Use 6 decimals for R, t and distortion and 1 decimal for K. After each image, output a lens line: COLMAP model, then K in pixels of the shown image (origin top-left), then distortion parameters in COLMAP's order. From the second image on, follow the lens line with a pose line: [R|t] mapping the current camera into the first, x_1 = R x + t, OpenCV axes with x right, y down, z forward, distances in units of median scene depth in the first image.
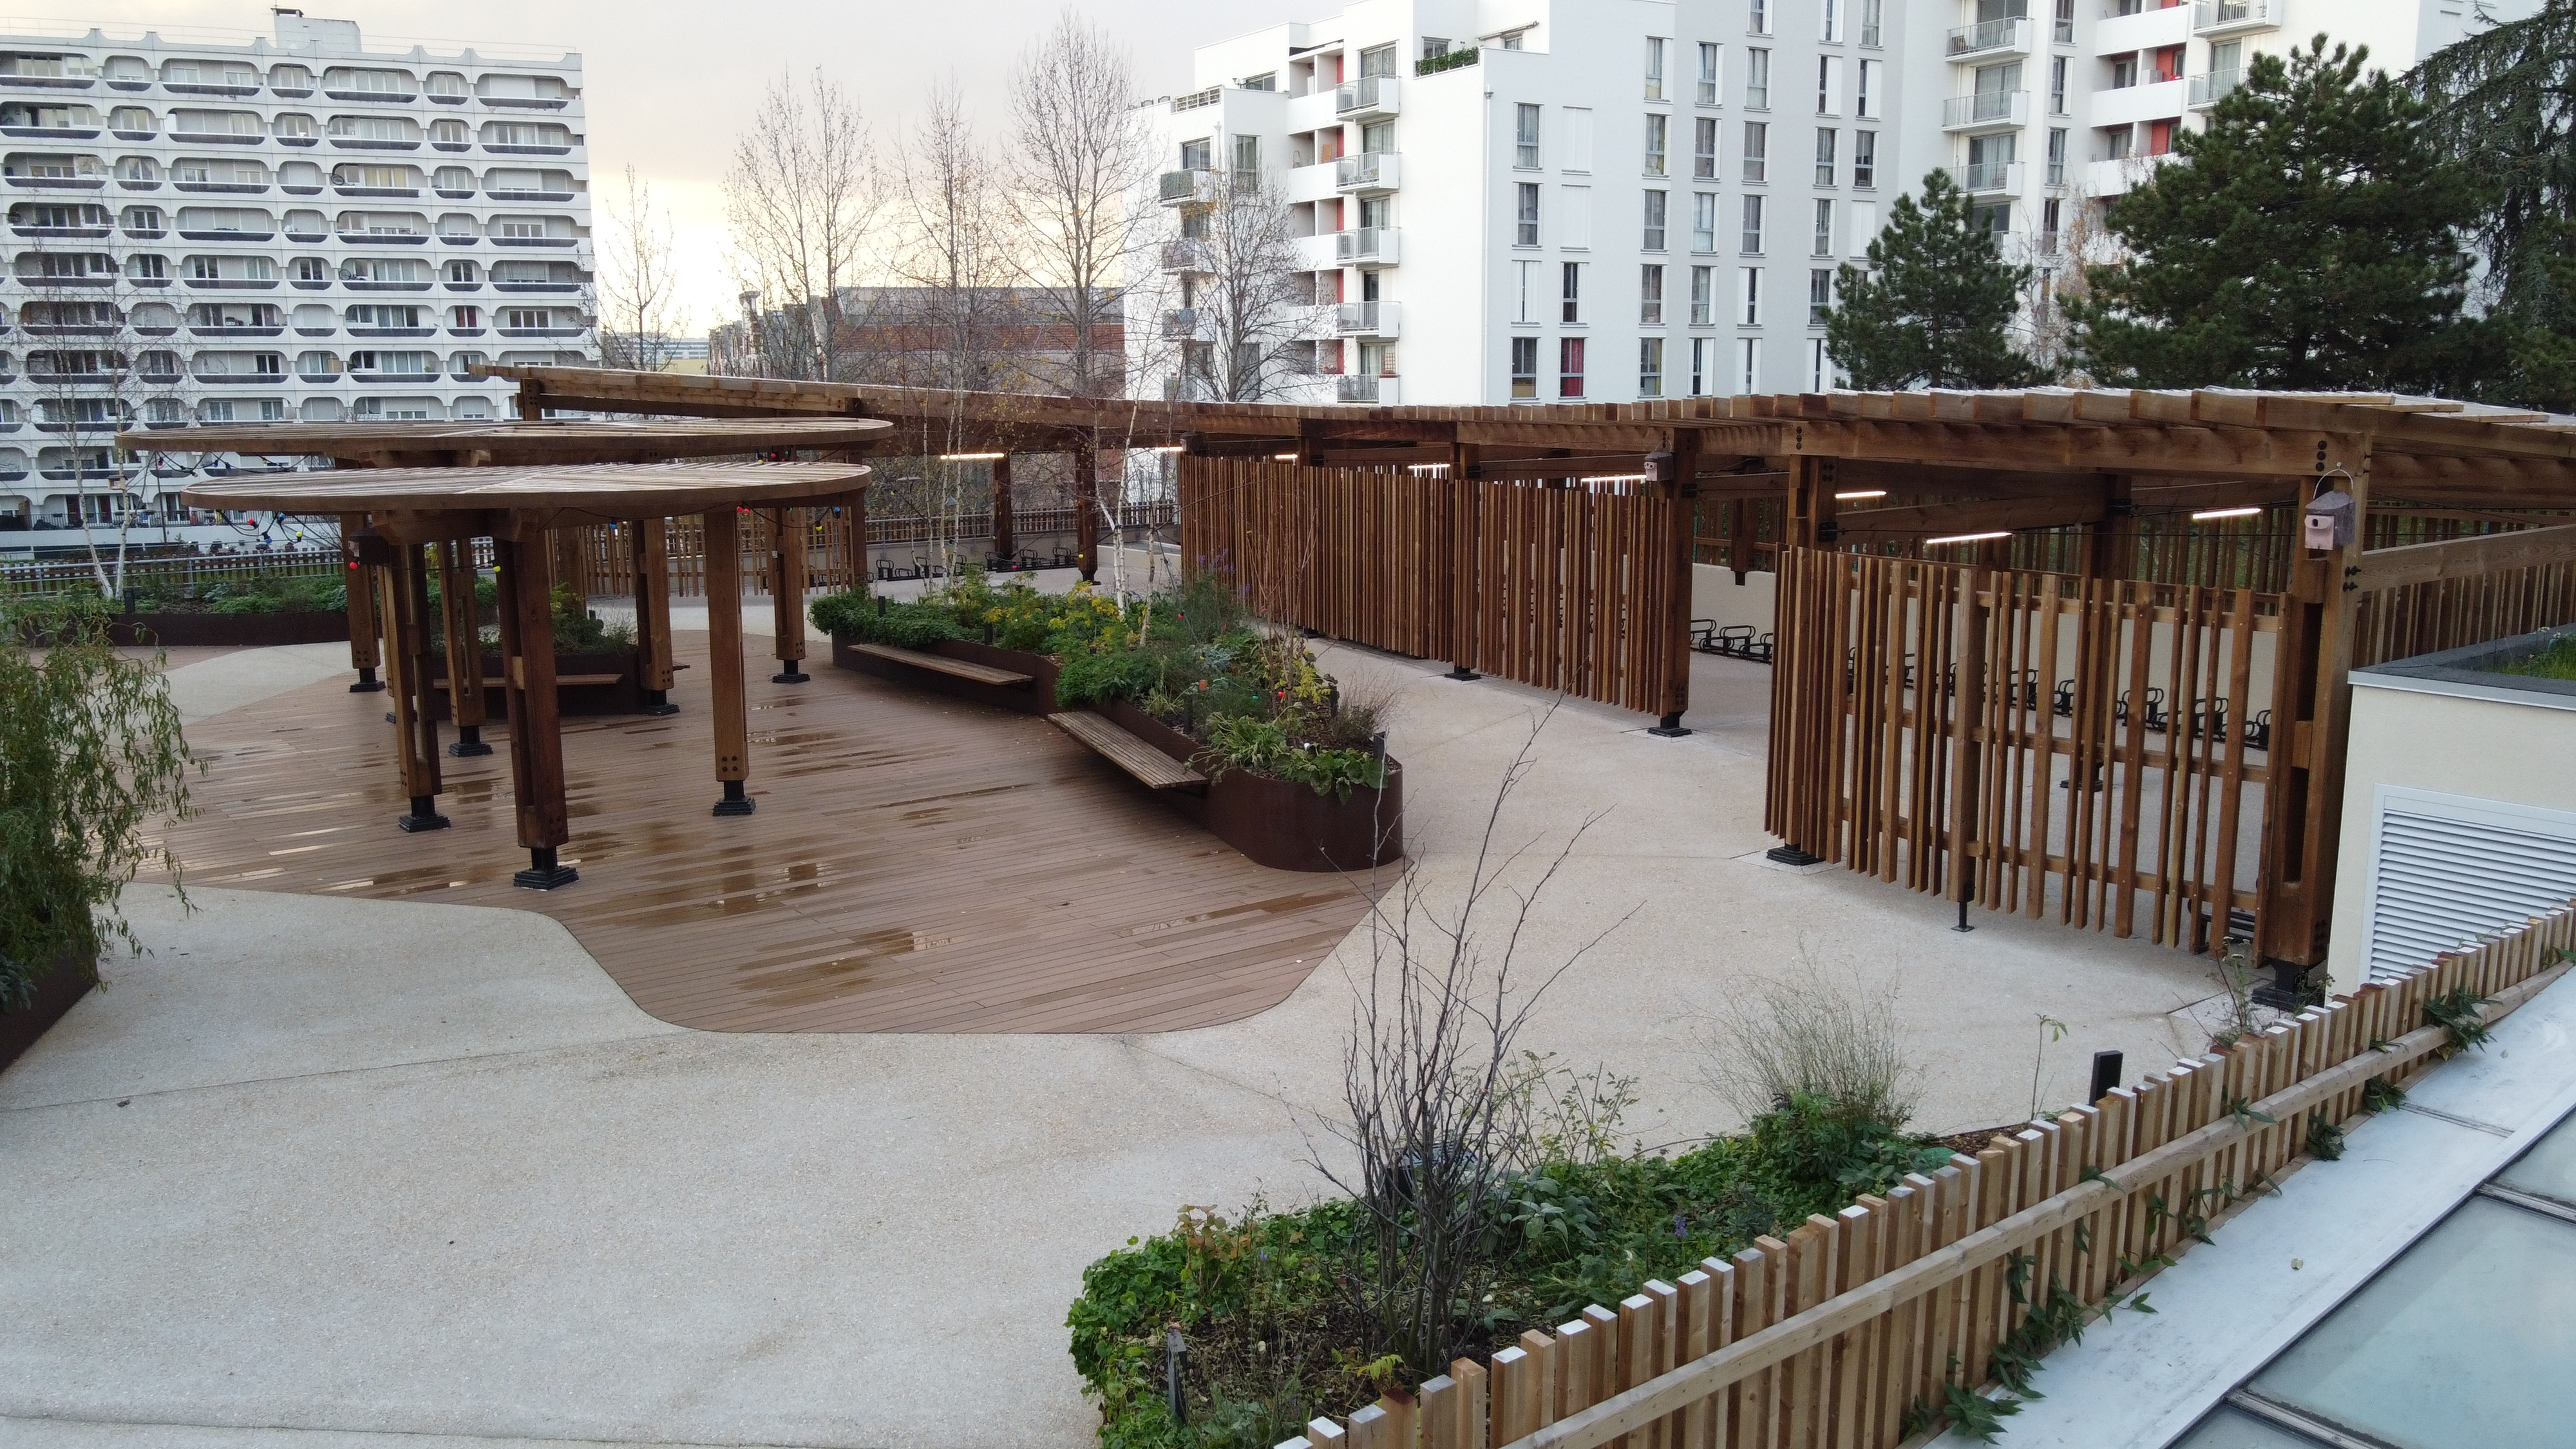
lens RADIAL K [[1970.2, 0, 1266.7], [0, 1970.2, 721.1], [0, 0, 1]] dist [0.006180, 0.025326]
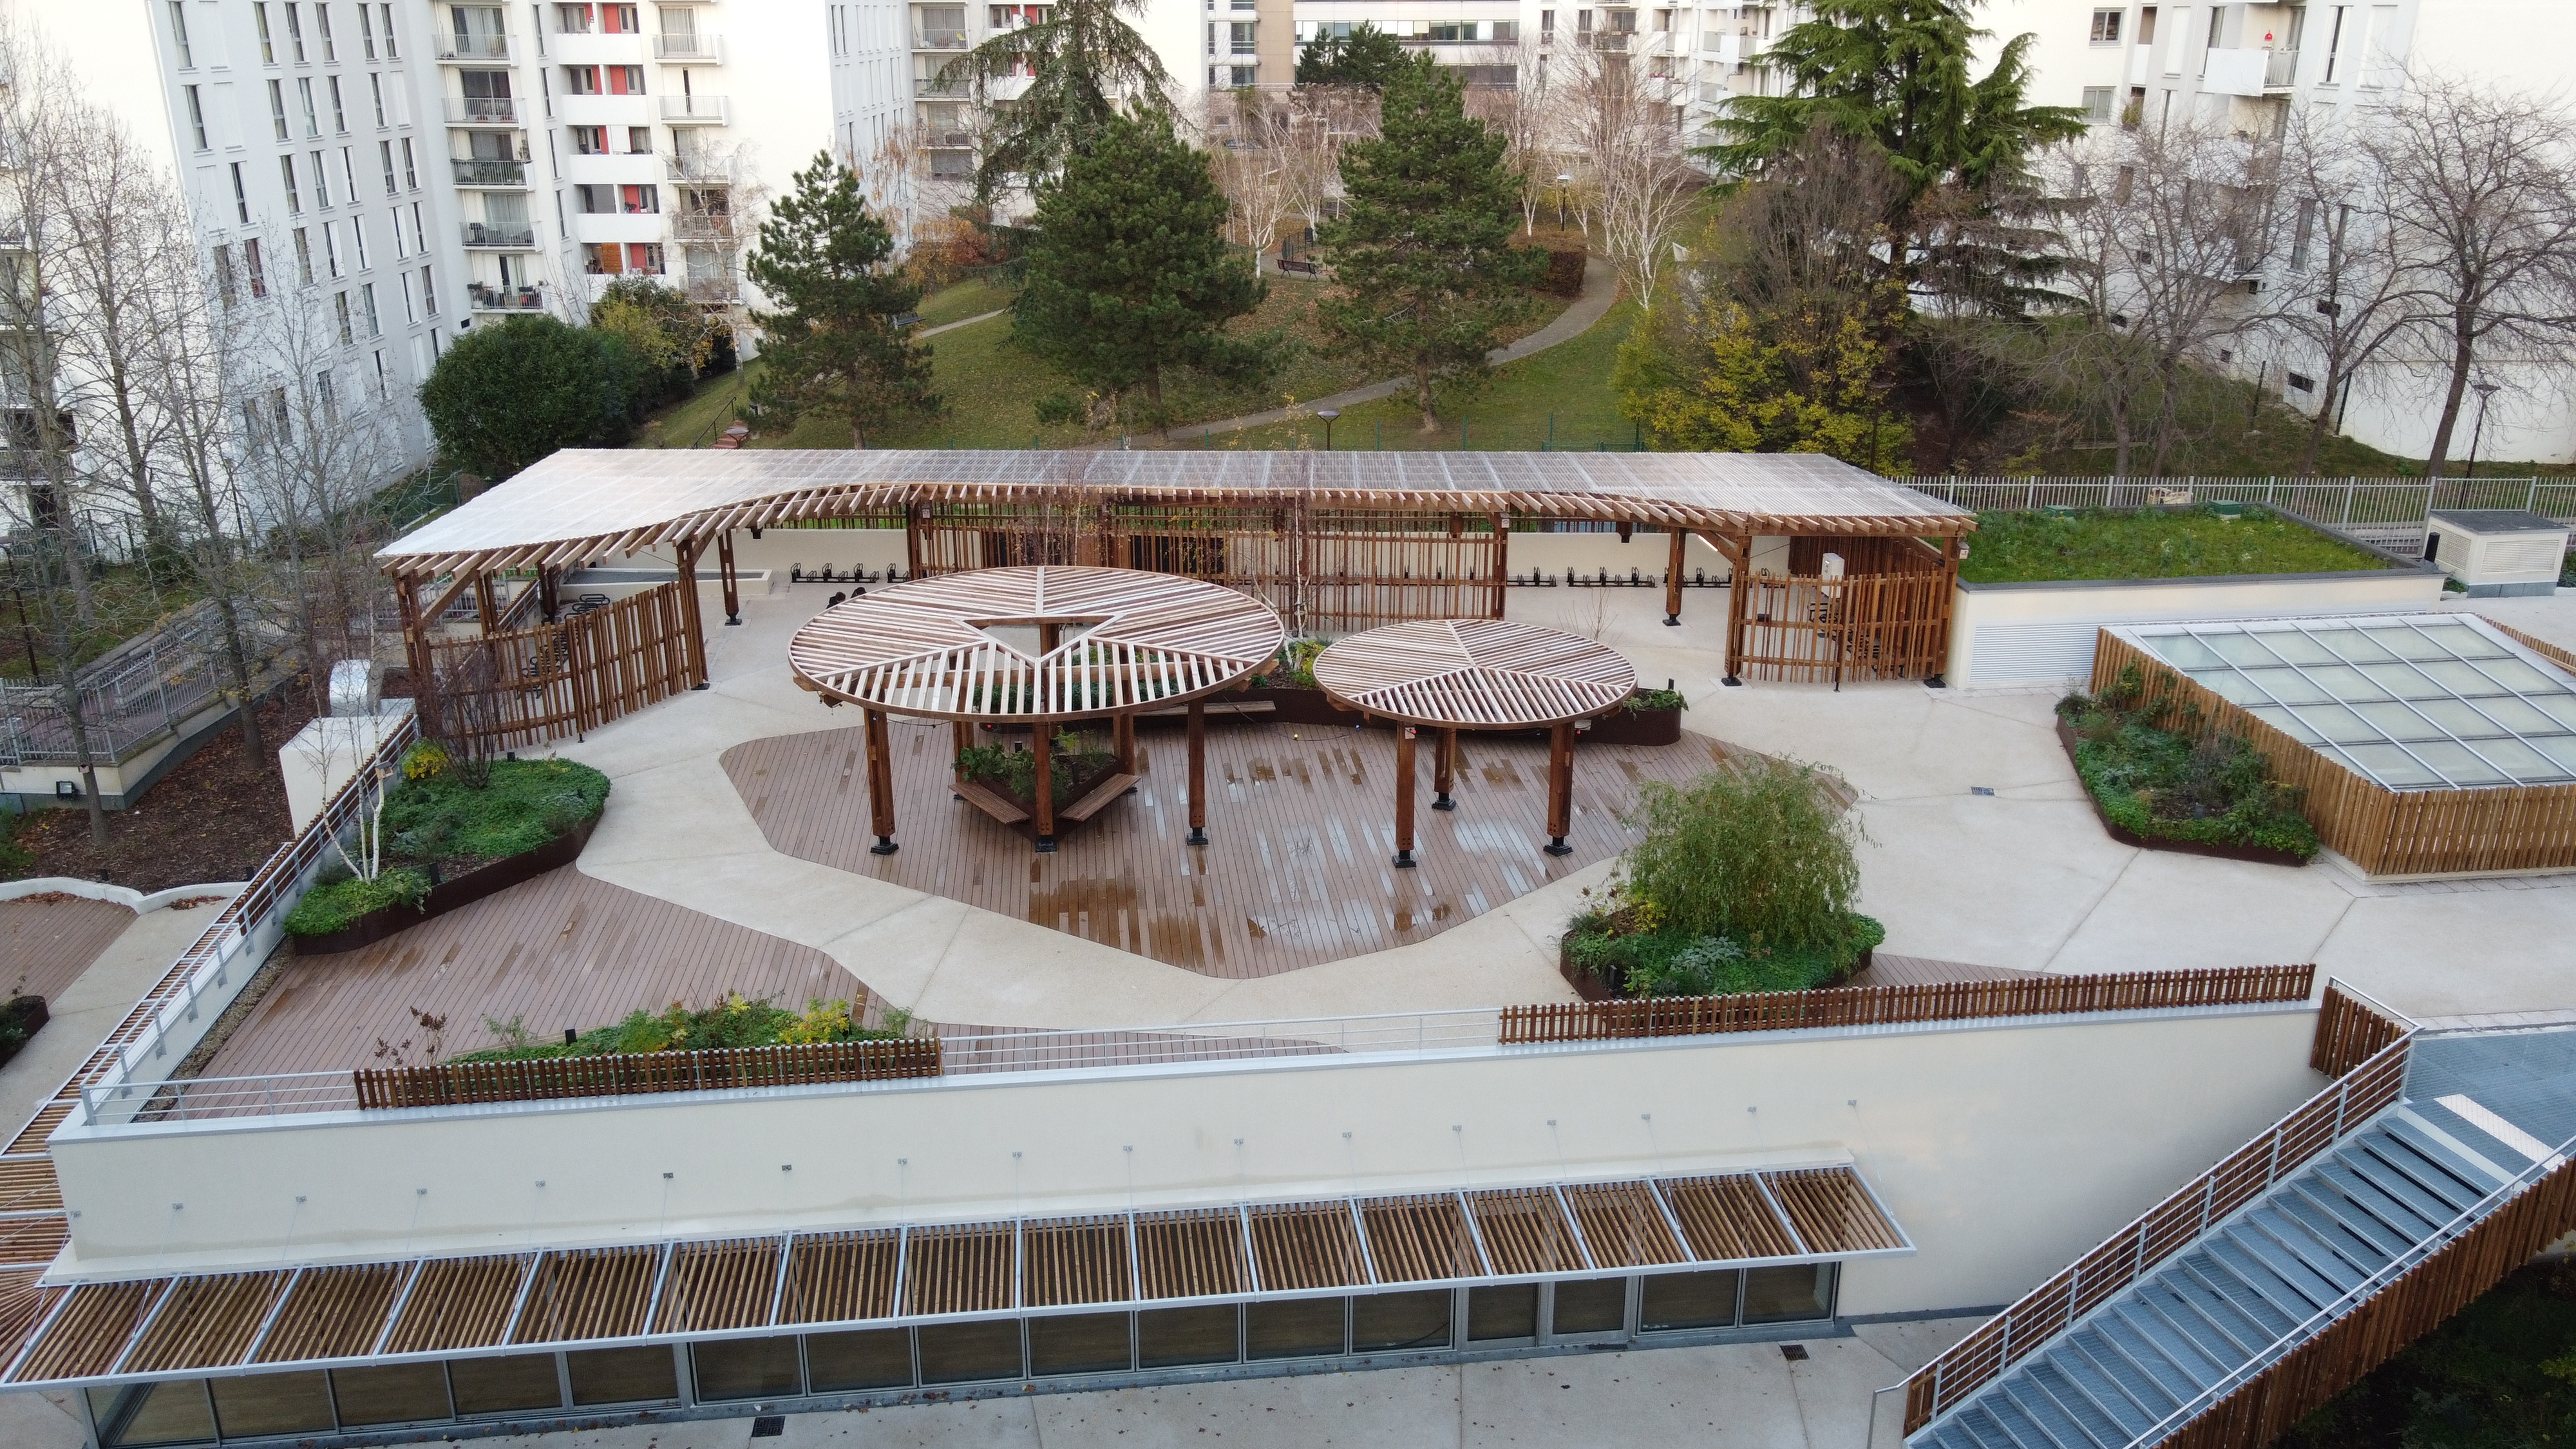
lens RADIAL K [[1957.0, 0, 1264.4], [0, 1957.0, 740.9], [0, 0, 1]] dist [0.010530, 0.017217]
pose [[0.518297, -0.292971, 0.803453, -1.186859], [0.151898, 0.956089, 0.250641, -0.325304], [-0.841603, -0.007863, 0.540039, 0.084838]]
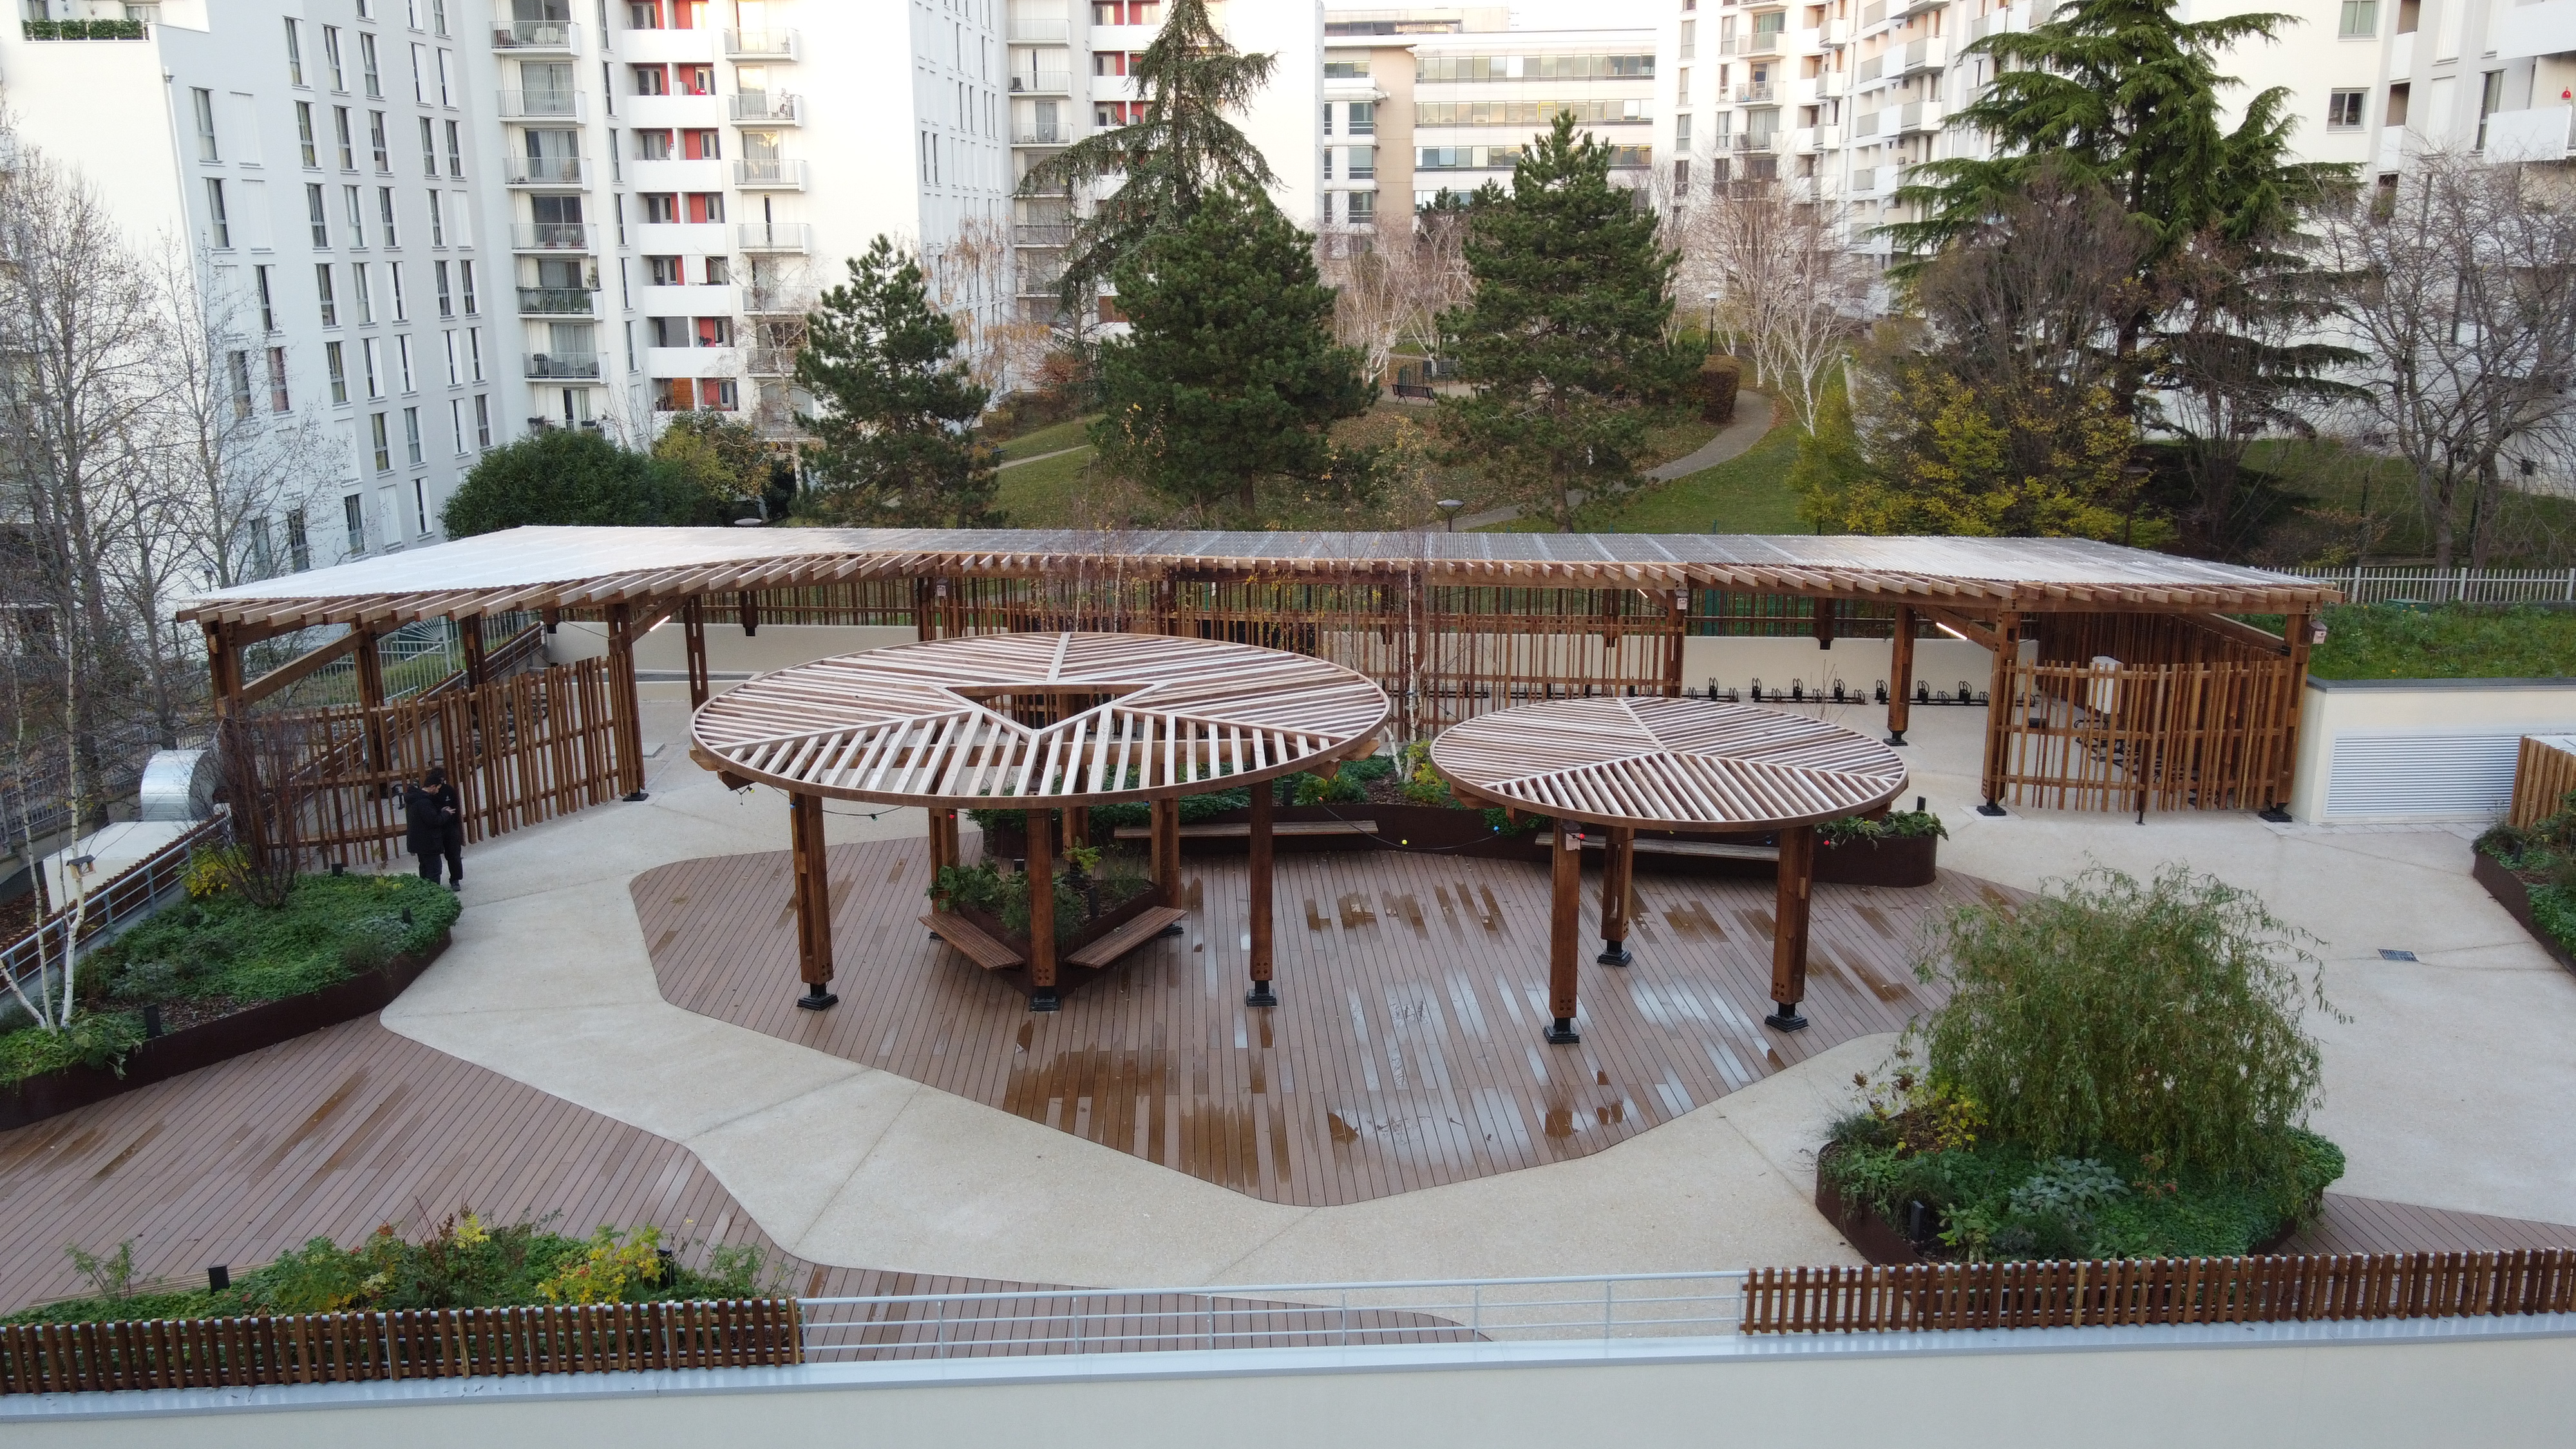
lens RADIAL K [[1970.2, 0, 1266.7], [0, 1970.2, 721.1], [0, 0, 1]] dist [0.006180, 0.025326]
pose [[0.567301, -0.194388, 0.800239, -0.924313], [0.148441, 0.979962, 0.132813, -0.206224], [-0.810021, 0.043443, 0.584789, 0.258854]]
